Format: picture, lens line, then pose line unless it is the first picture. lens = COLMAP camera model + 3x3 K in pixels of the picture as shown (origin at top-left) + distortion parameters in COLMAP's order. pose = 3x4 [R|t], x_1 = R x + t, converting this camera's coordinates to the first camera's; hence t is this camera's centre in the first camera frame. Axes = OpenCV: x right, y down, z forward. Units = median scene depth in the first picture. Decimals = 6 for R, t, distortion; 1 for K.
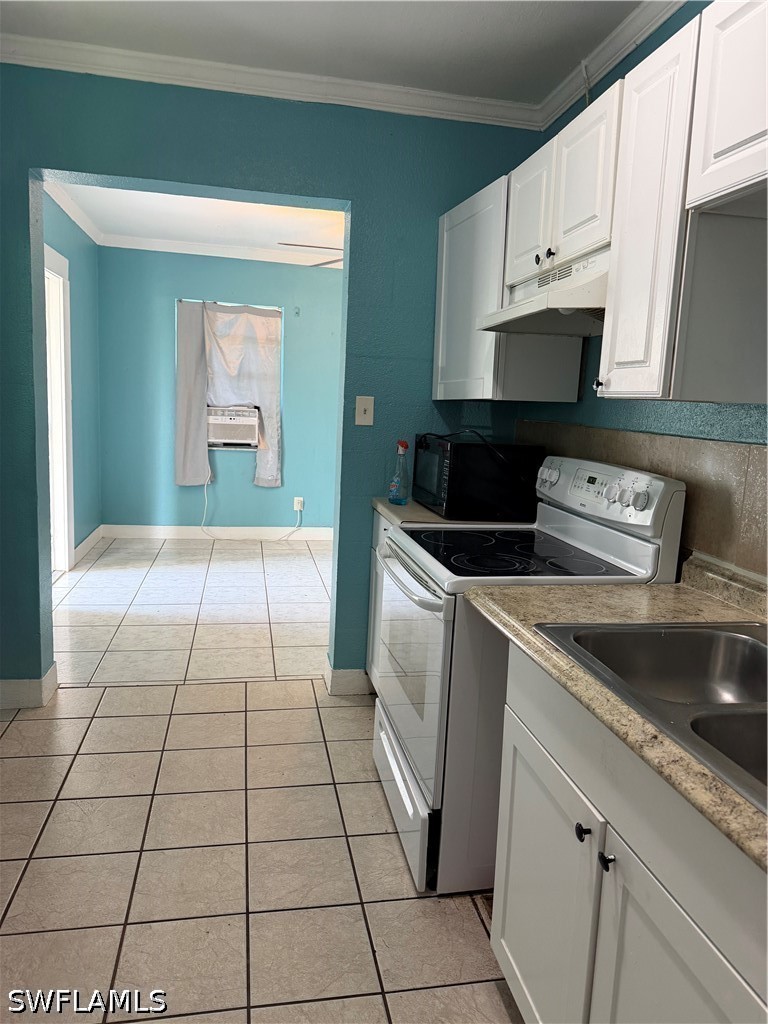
lens RADIAL K [[719.1, 0, 384.0], [0, 719.1, 512.0], [0, 0, 1]] dist [0.092775, -0.067446]
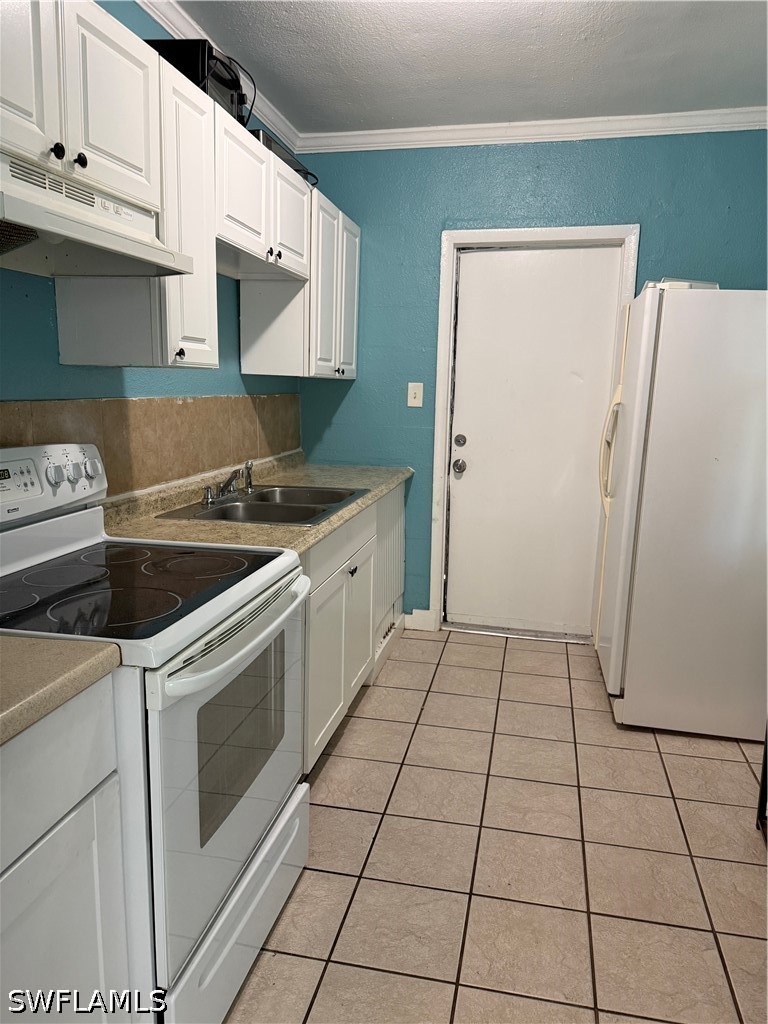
lens RADIAL K [[734.1, 0, 378.3], [0, 734.1, 506.2], [0, 0, 1]] dist [0.065830, -0.080061]
pose [[-0.912768, -0.124235, 0.389127, -0.405922], [0.008654, 0.946532, 0.322494, -0.296723], [-0.408387, 0.297729, -0.862889, 1.795973]]
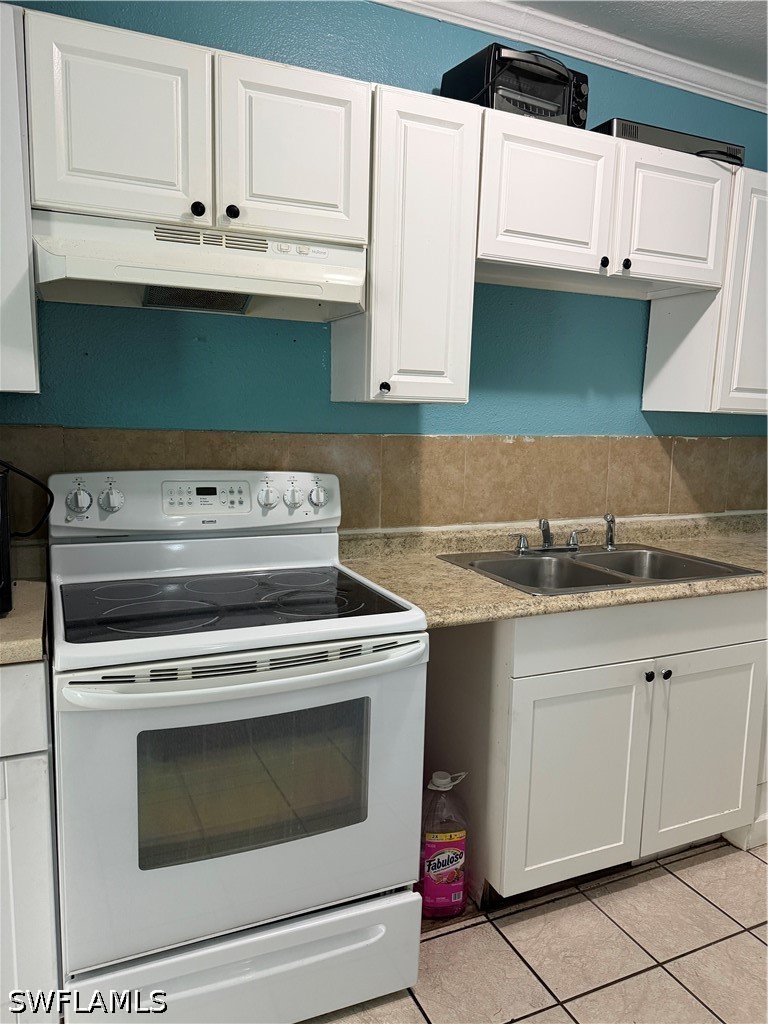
lens RADIAL K [[717.9, 0, 378.7], [0, 717.9, 516.0], [0, 0, 1]] dist [0.164162, -0.312072]
pose [[-0.218356, -0.181968, 0.958753, -0.693961], [0.122016, 0.969660, 0.211827, -0.206326], [-0.968211, 0.163237, -0.189528, 1.173829]]
